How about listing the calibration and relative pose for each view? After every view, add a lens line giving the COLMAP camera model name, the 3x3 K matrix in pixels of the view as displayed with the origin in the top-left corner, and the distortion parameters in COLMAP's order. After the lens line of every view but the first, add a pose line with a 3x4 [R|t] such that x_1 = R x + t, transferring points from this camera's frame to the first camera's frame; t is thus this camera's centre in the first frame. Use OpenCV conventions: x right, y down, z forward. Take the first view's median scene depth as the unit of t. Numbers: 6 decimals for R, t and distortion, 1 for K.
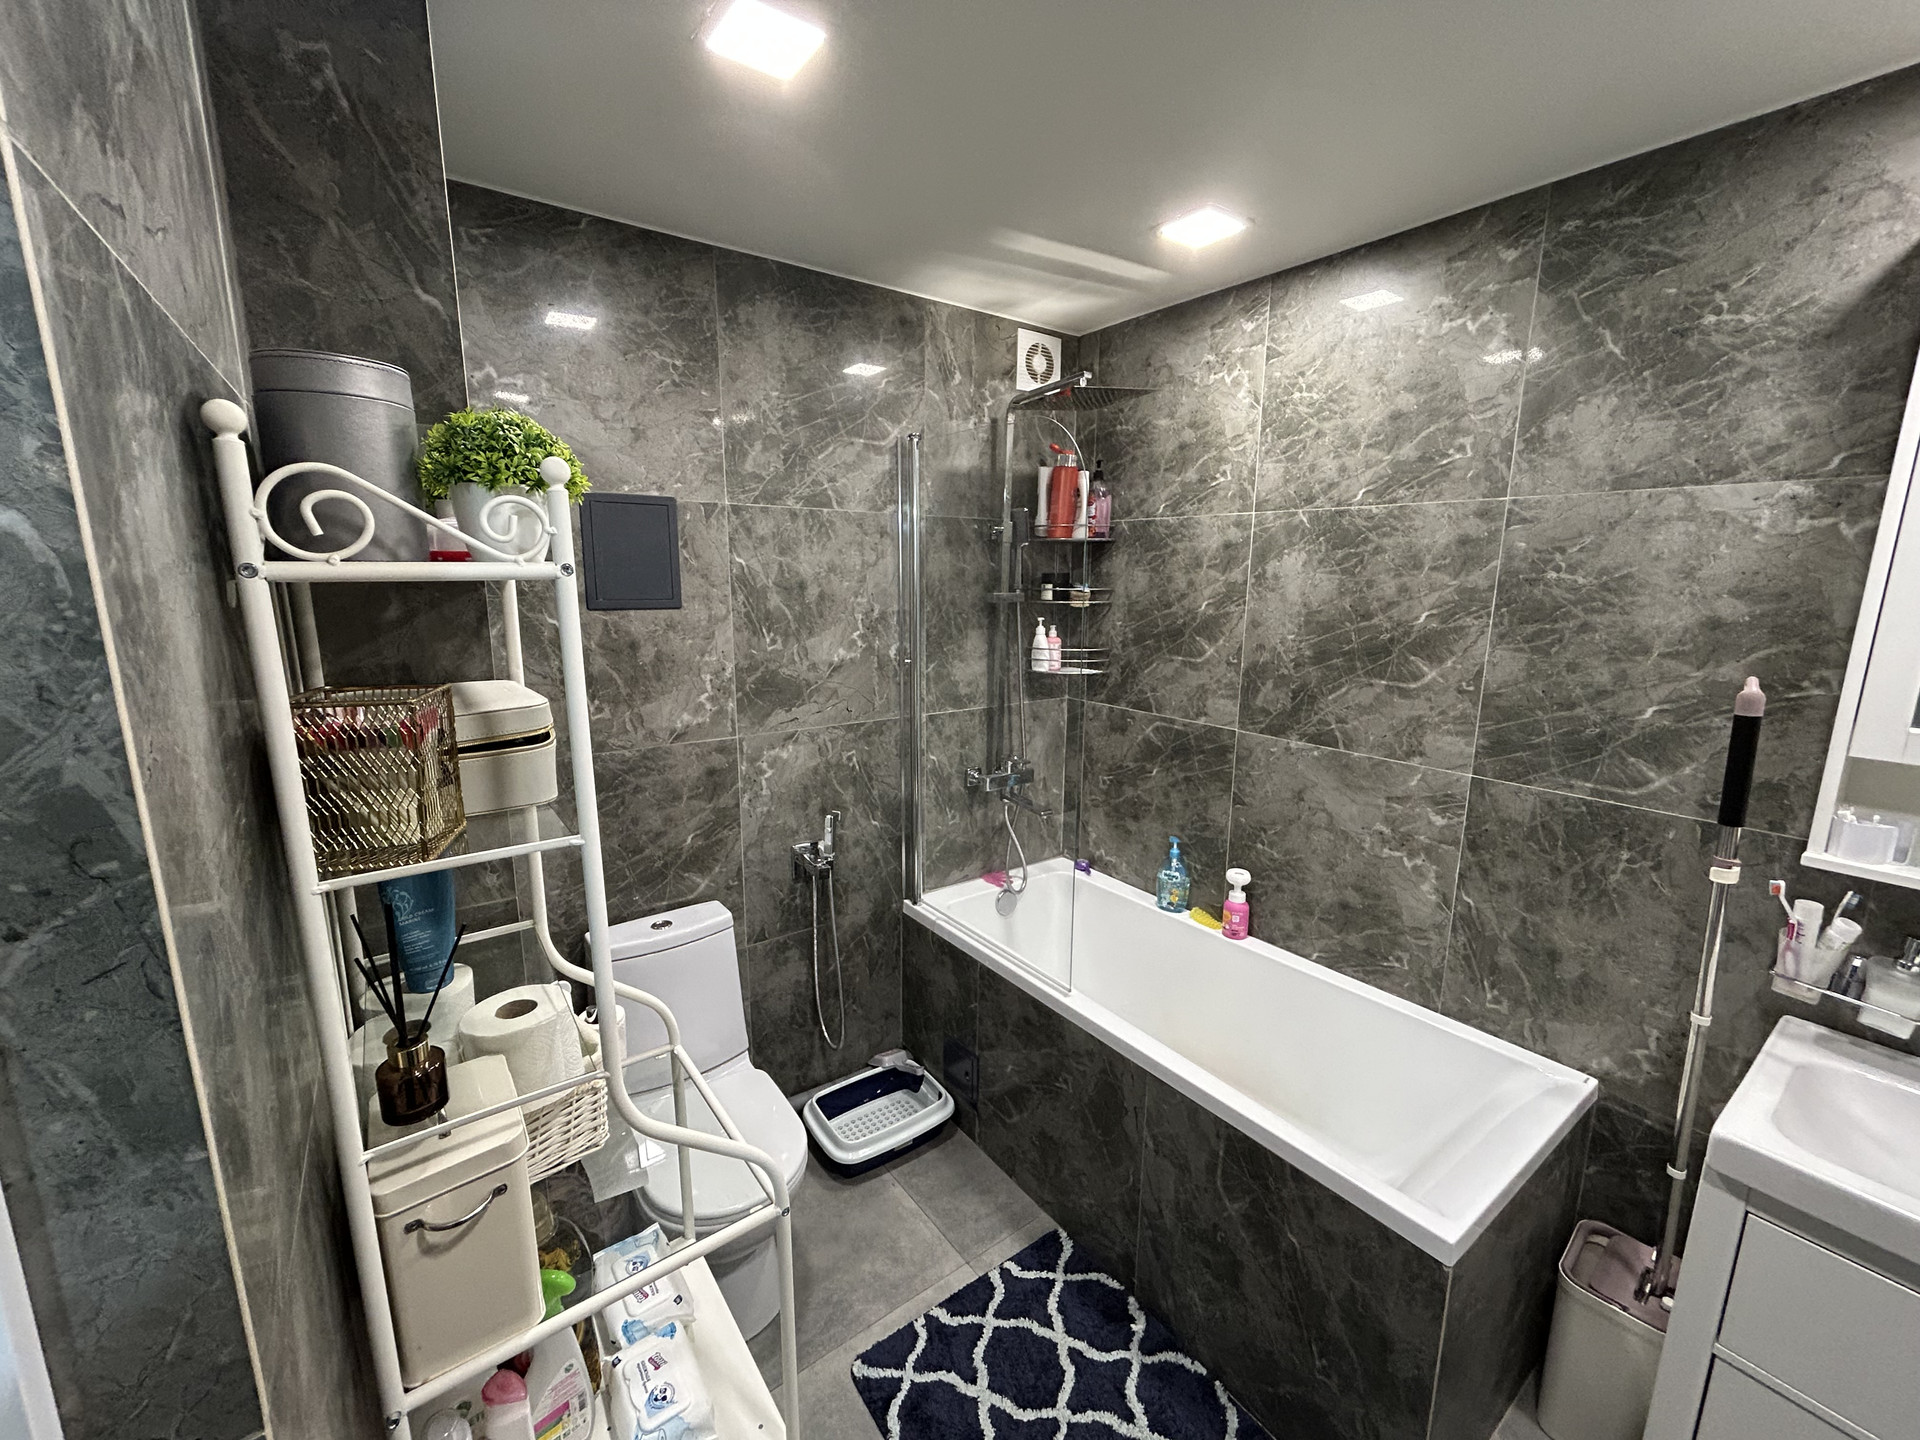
lens RADIAL K [[772.1, 0, 959.4], [0, 772.1, 716.5], [0, 0, 1]] dist [-0.003189, 0.000198]
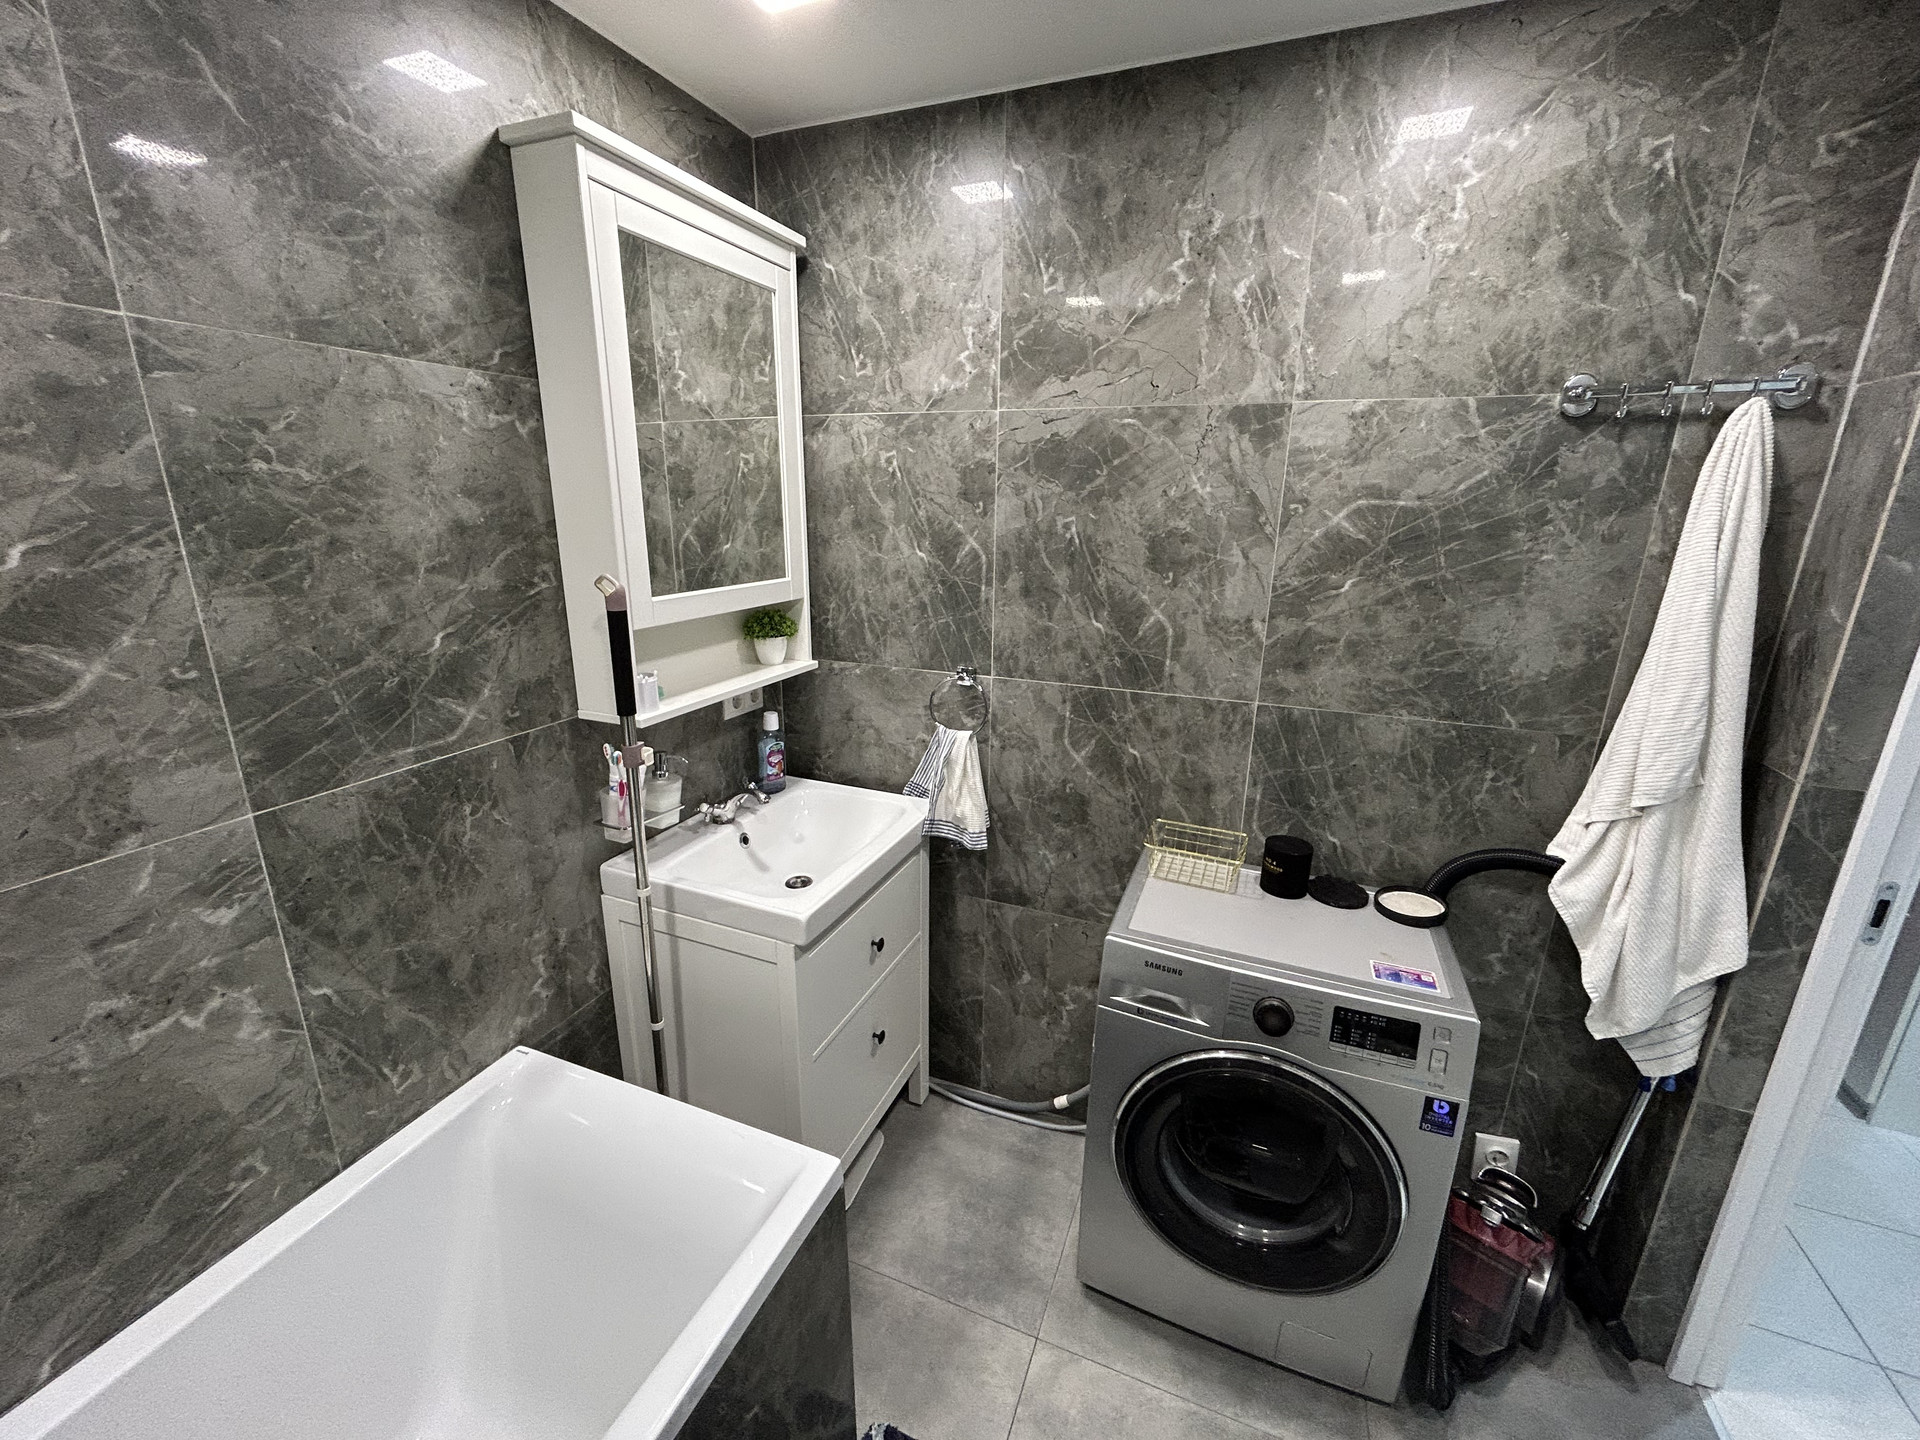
lens RADIAL K [[772.1, 0, 960.9], [0, 772.1, 716.5], [0, 0, 1]] dist [-0.003189, 0.000198]
pose [[-0.529962, -0.244378, 0.812046, -0.092091], [0.140682, 0.918974, 0.368369, -0.147850], [-0.836270, 0.309463, -0.452642, 0.875011]]
